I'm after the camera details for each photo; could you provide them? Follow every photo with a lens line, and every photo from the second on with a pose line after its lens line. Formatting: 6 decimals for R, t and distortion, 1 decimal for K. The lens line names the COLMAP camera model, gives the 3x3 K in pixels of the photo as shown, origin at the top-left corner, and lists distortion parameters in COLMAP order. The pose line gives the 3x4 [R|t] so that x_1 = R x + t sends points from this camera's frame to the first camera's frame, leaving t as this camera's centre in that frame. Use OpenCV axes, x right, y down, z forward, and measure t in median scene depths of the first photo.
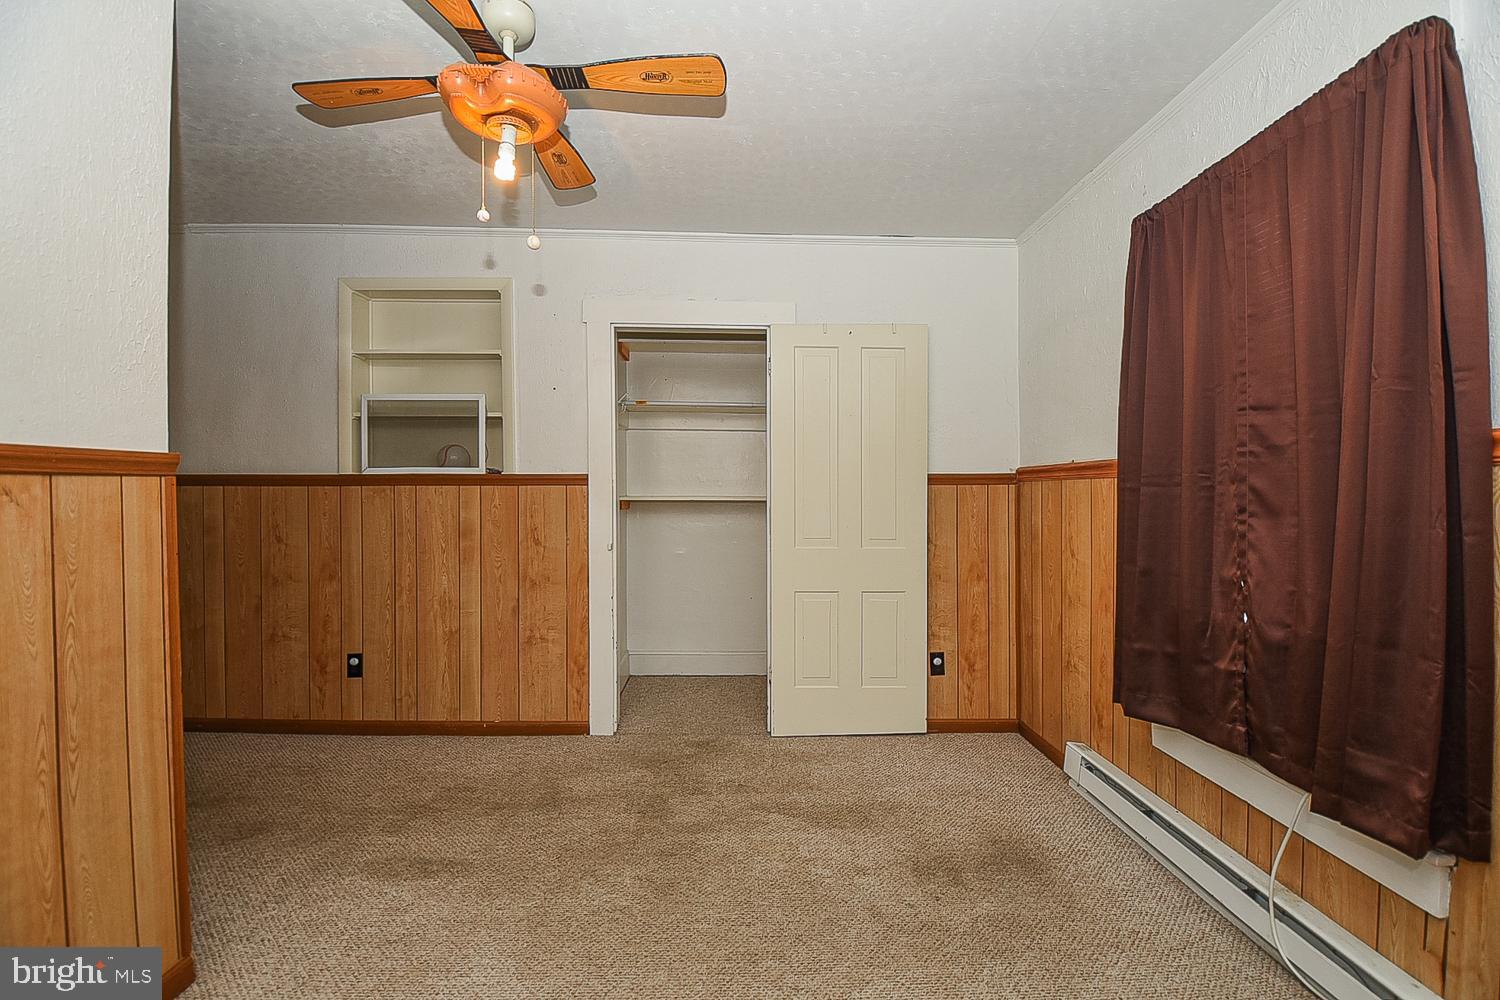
lens RADIAL K [[666.6, 0, 745.6], [0, 666.6, 502.1], [0, 0, 1]] dist [0.004529, -0.015817]
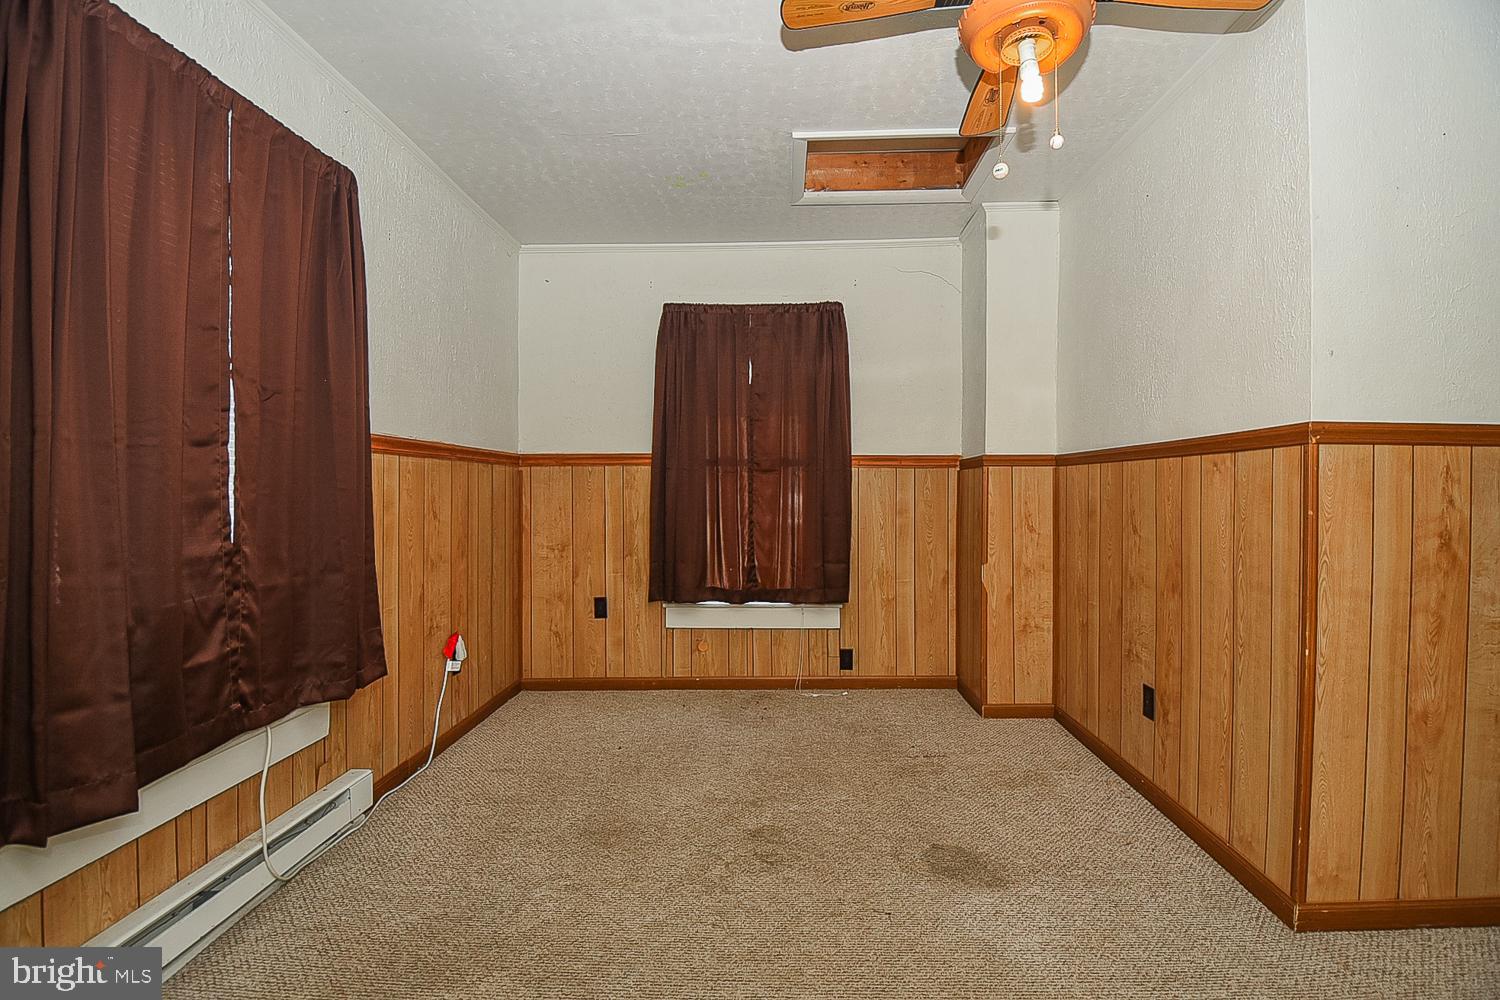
lens RADIAL K [[666.6, 0, 745.6], [0, 666.6, 502.1], [0, 0, 1]] dist [0.004529, -0.015817]
pose [[-0.998084, -0.001048, 0.061872, -0.045282], [0.000864, 0.999523, 0.030875, 0.022725], [-0.061875, 0.030869, -0.997606, 2.366579]]
